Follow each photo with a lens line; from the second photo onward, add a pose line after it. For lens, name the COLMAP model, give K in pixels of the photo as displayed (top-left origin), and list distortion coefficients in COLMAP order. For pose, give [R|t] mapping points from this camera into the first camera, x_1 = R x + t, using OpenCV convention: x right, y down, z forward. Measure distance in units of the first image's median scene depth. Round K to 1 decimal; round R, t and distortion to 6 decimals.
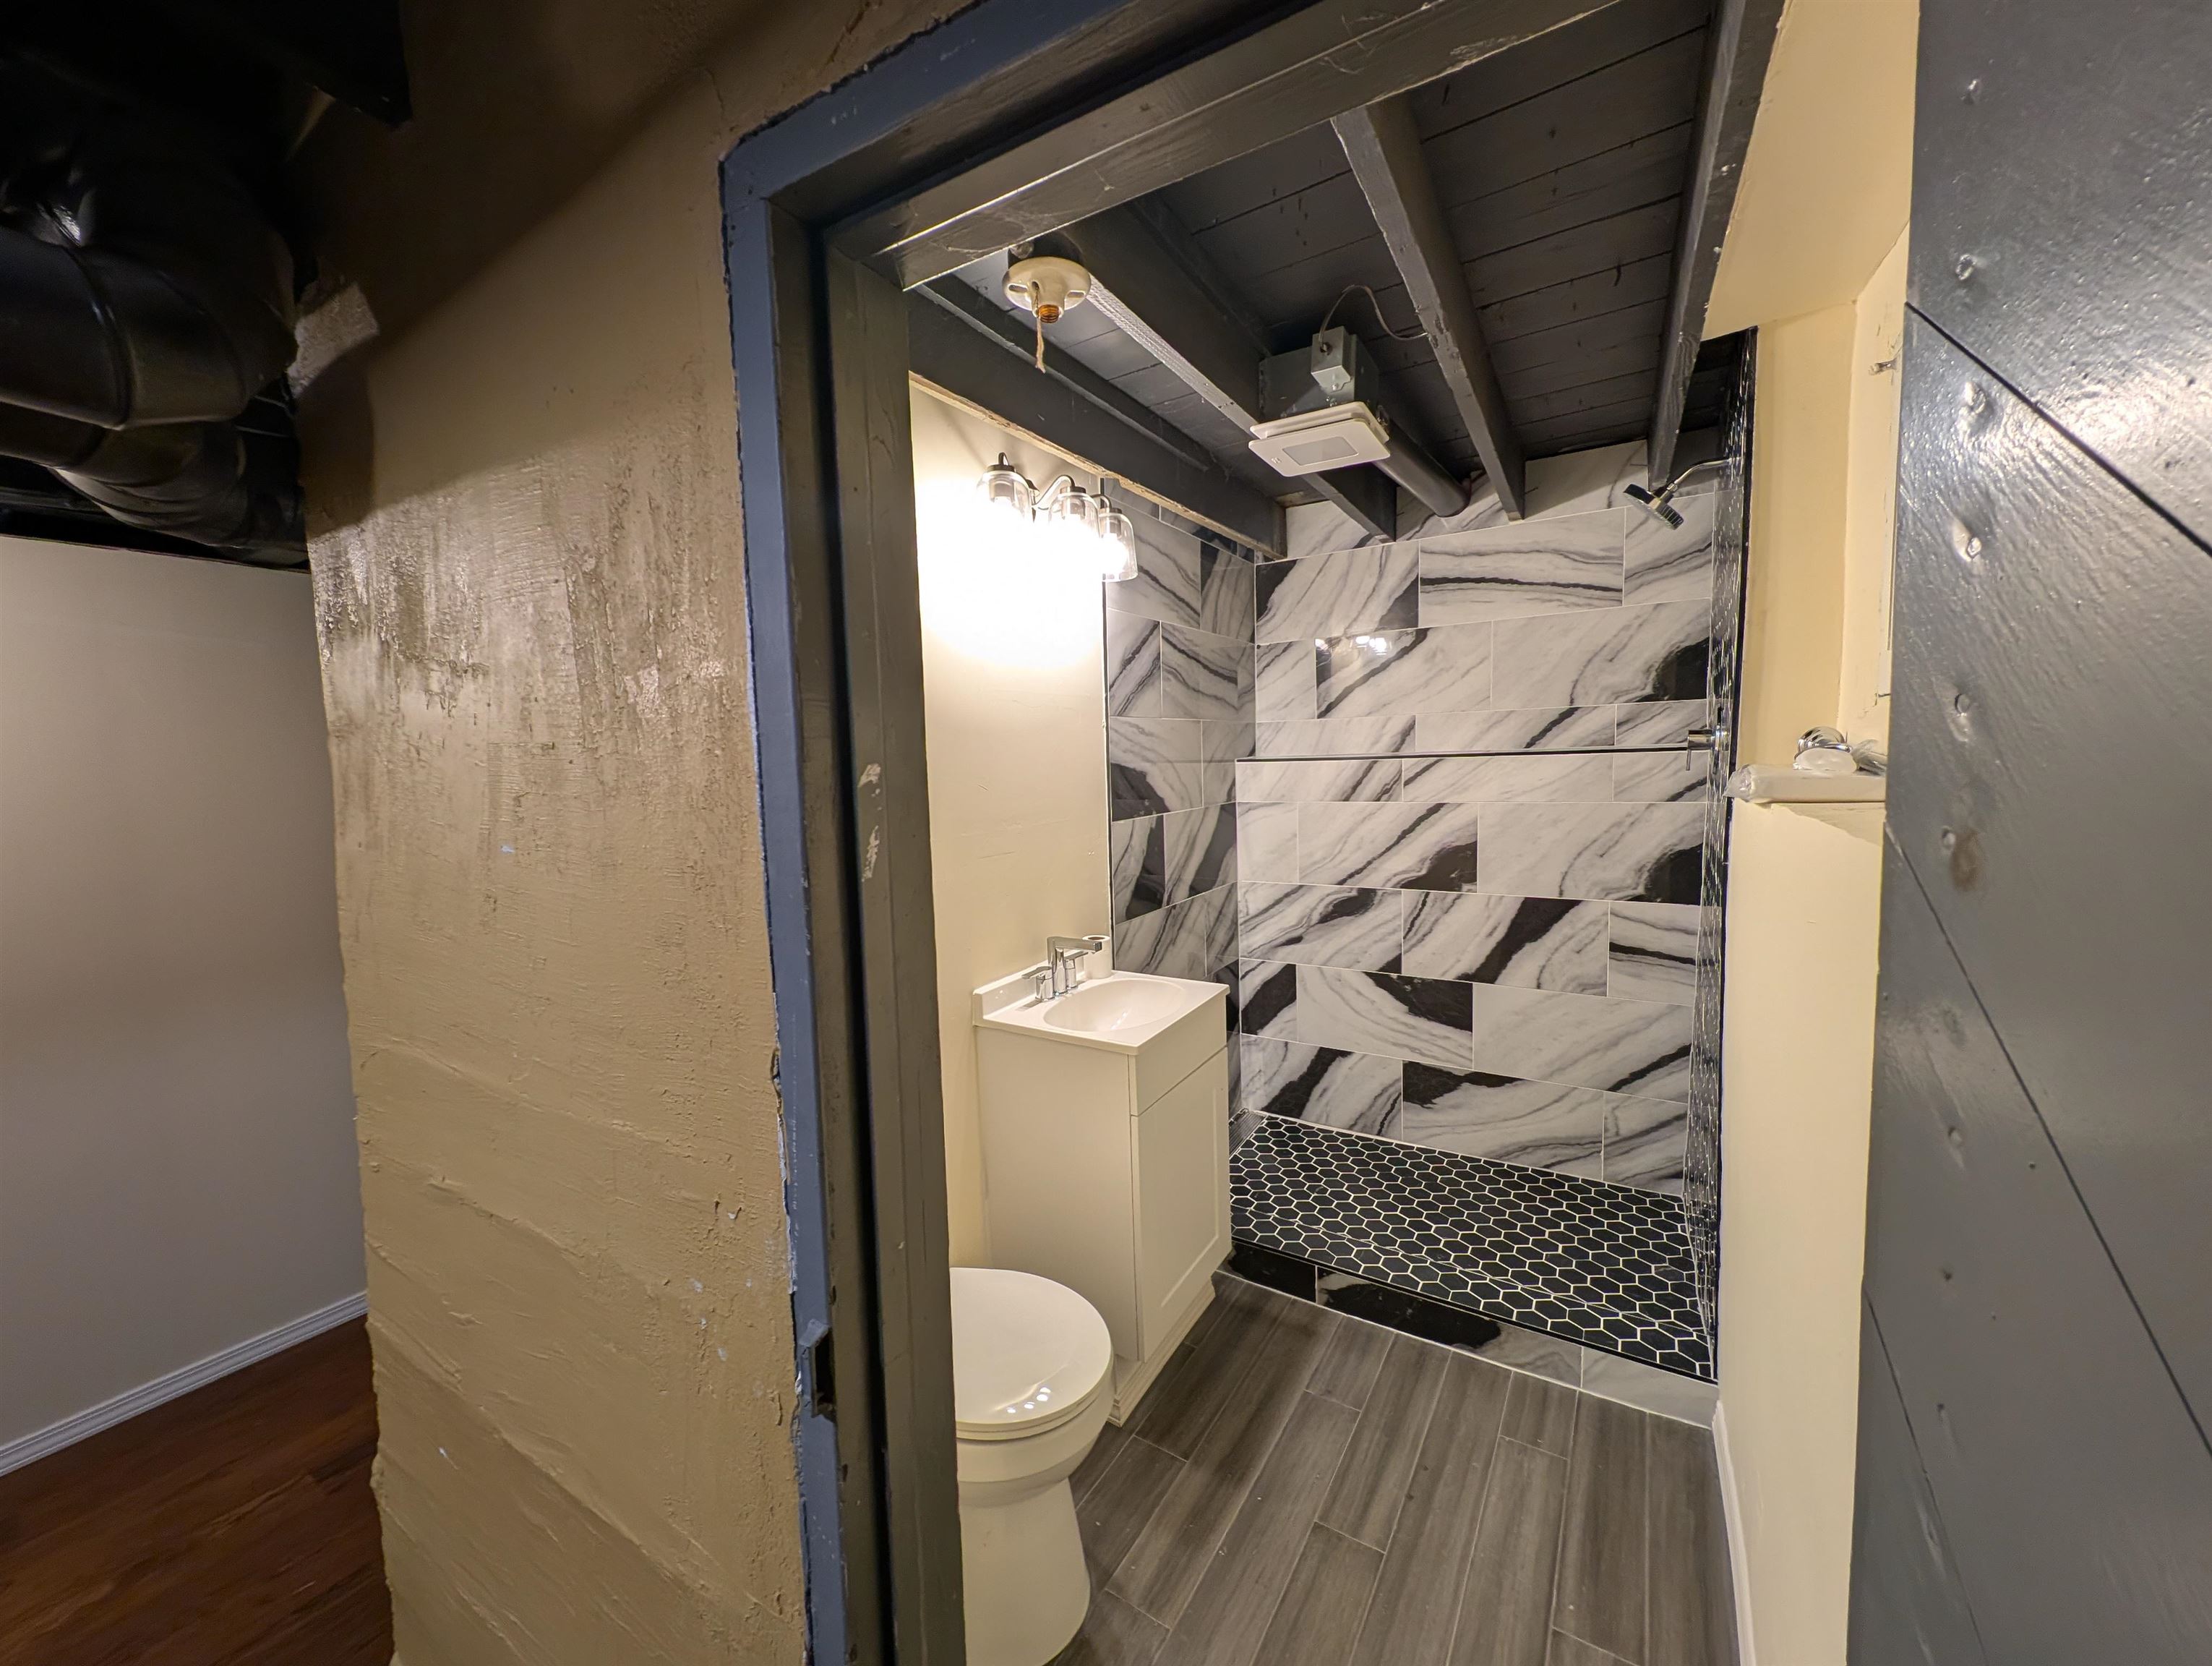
lens RADIAL K [[824.4, 0, 1100.8], [0, 824.4, 823.2], [0, 0, 1]] dist [0.002632, 0.000205]
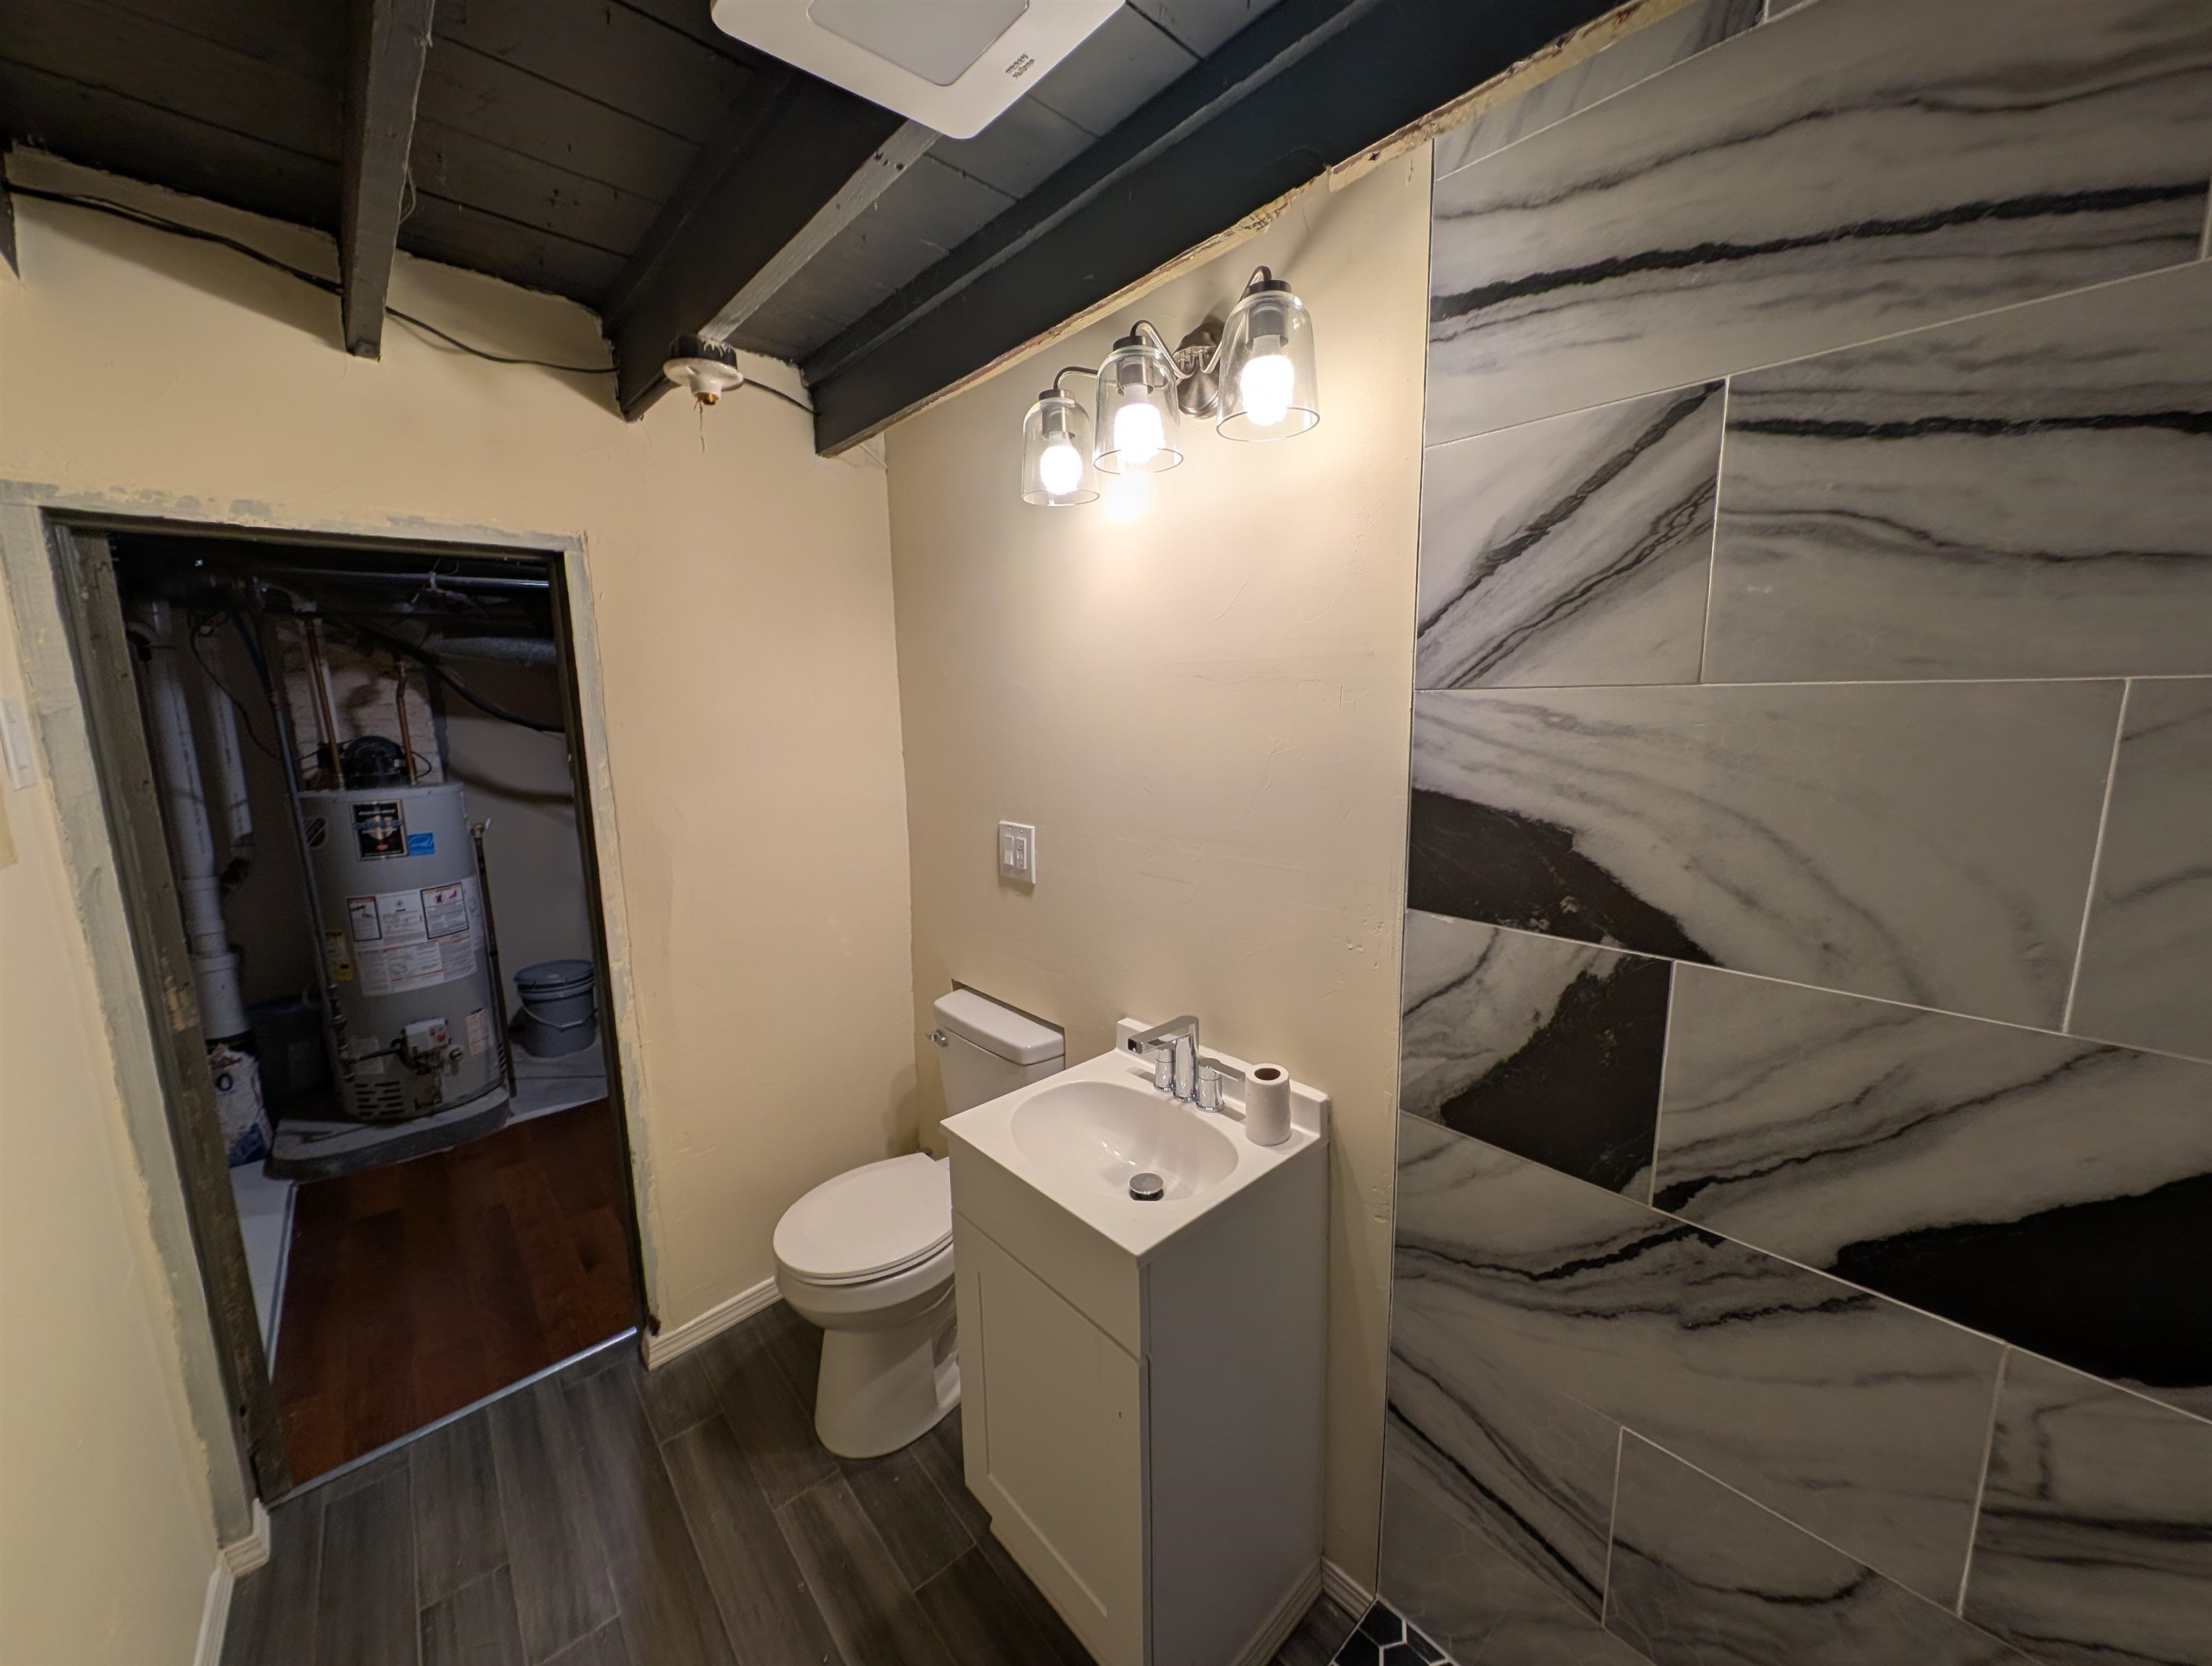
lens RADIAL K [[824.4, 0, 1100.2], [0, 824.4, 816.8], [0, 0, 1]] dist [0.002632, 0.000205]
pose [[-0.266423, 0.185492, -0.945839, 0.513999], [-0.046853, 0.977655, 0.204929, -0.145991], [0.962717, 0.098913, -0.251779, 0.948094]]
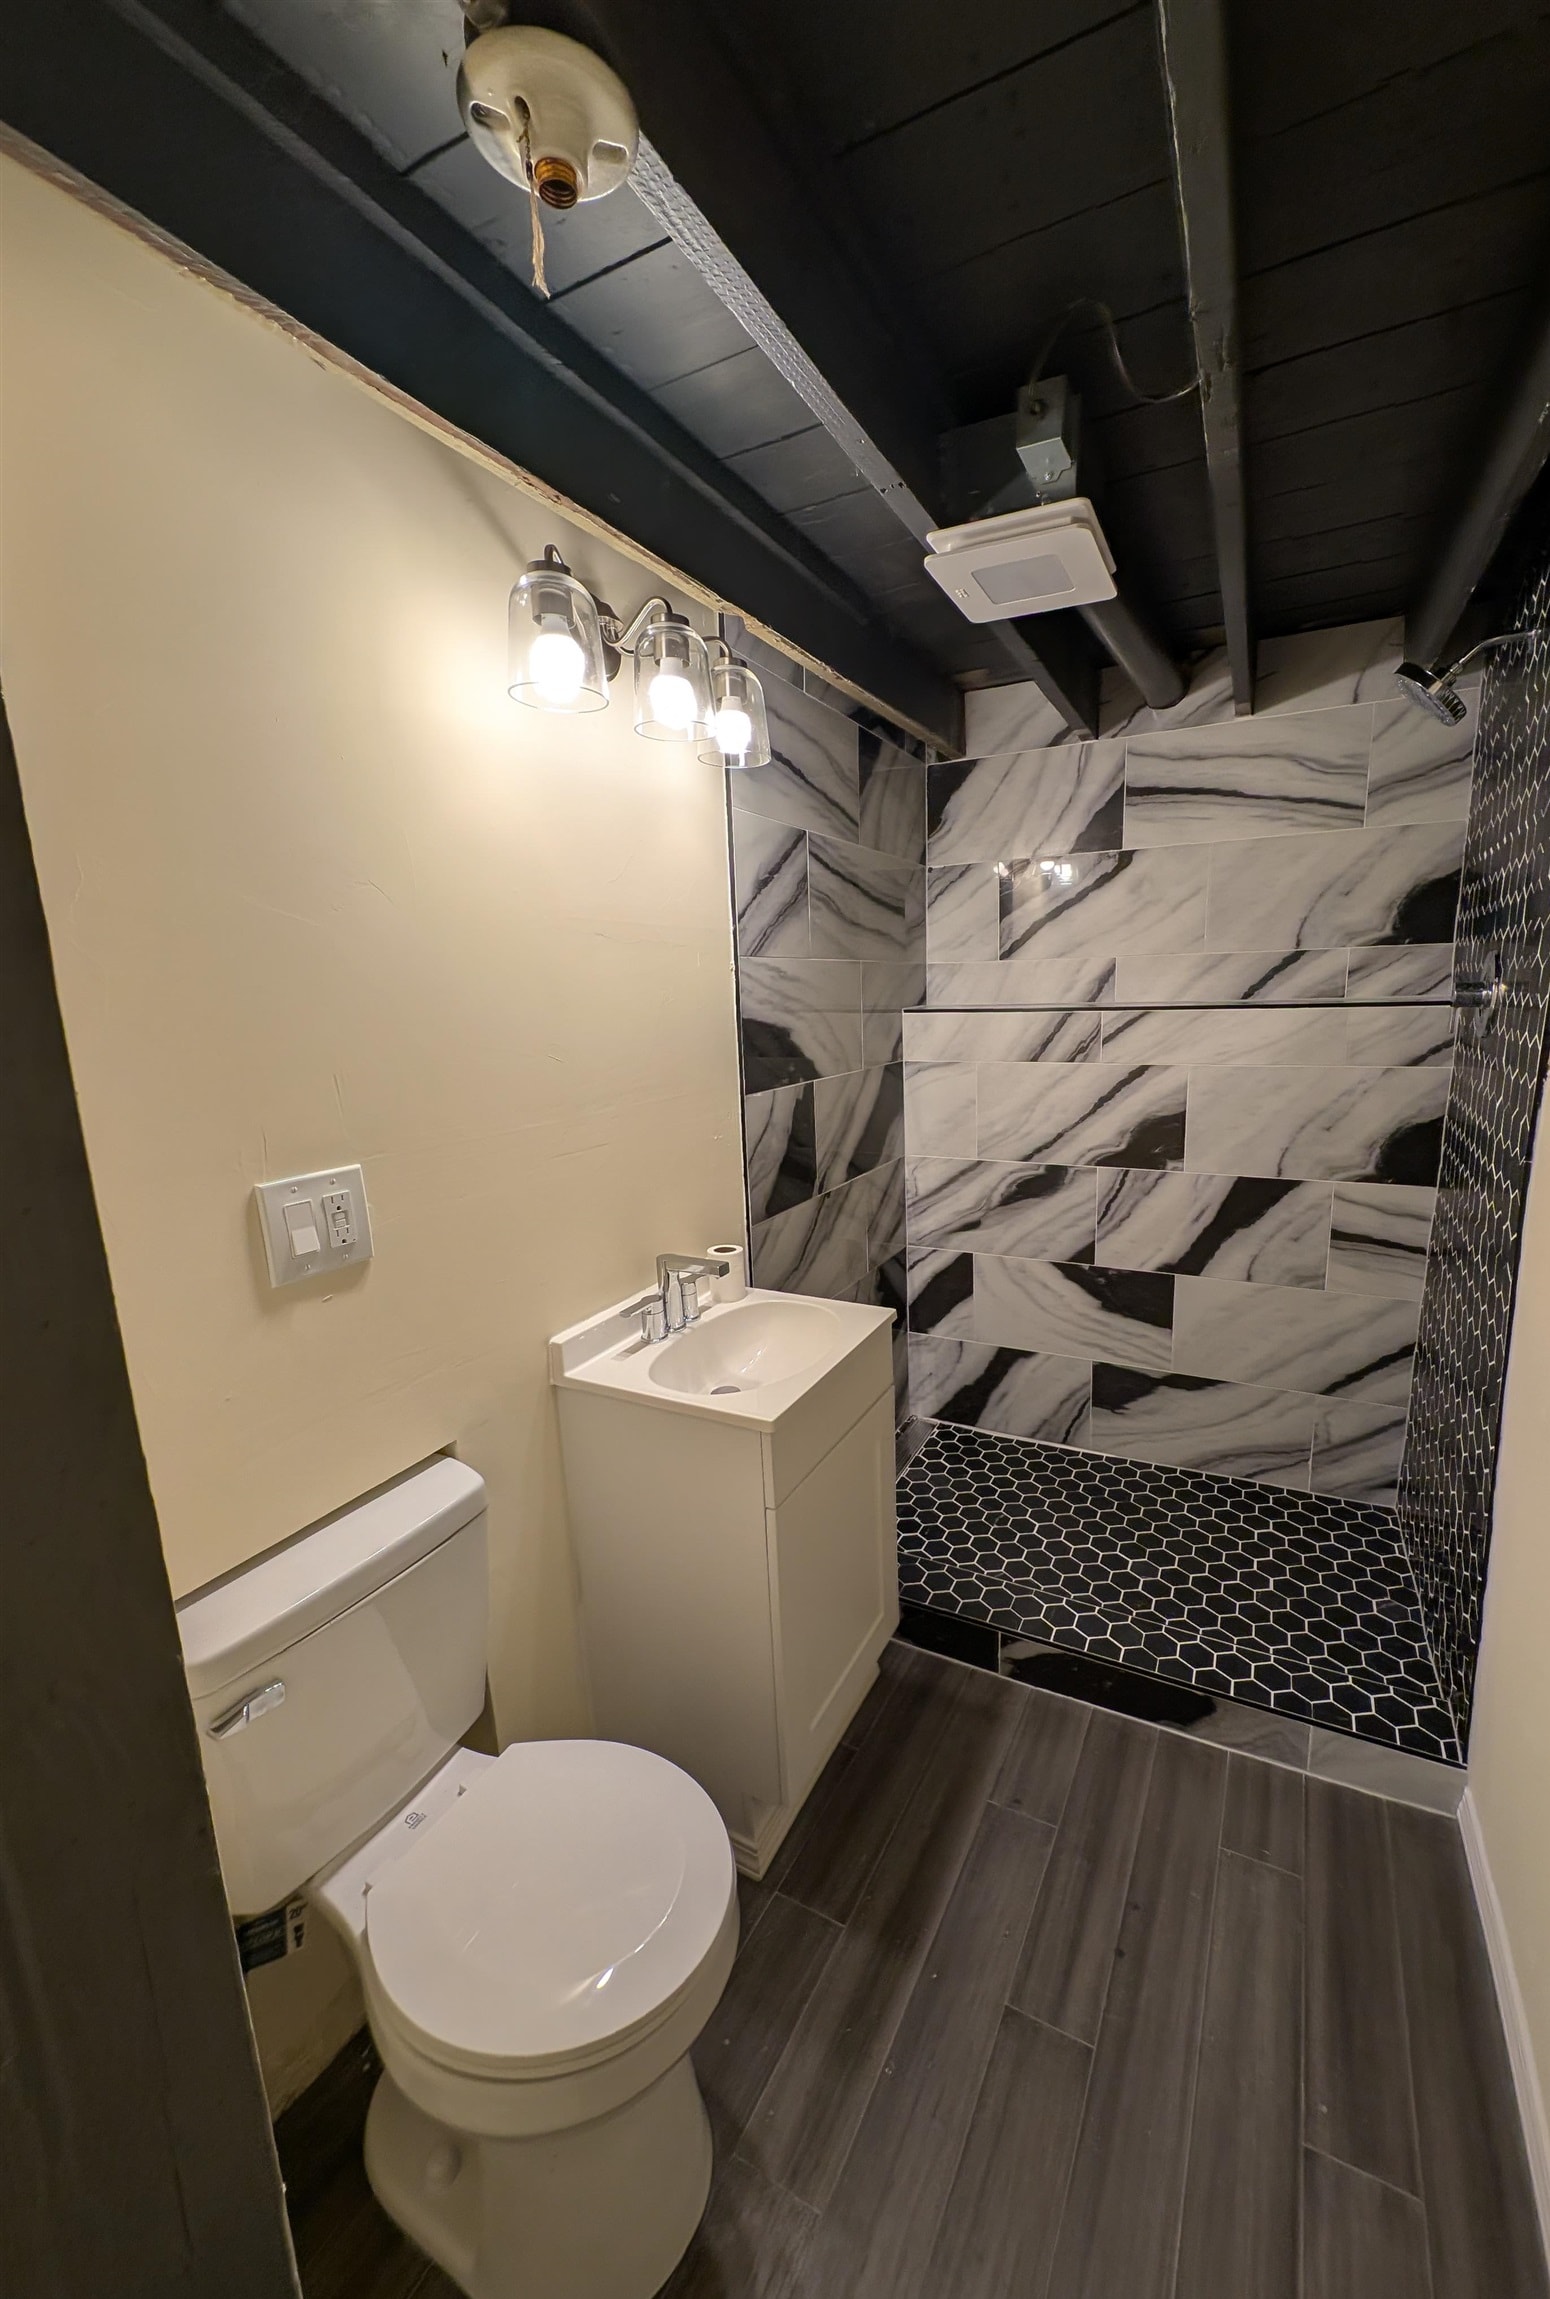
lens RADIAL K [[855.0, 0, 865.2], [0, 855.0, 1147.2], [0, 0, 1]] dist [-0.000663, -0.000124]
pose [[0.992587, -0.016053, 0.120473, 0.027889], [0.004239, 0.995208, 0.097689, -0.030967], [-0.121464, -0.096454, 0.987898, 0.192176]]
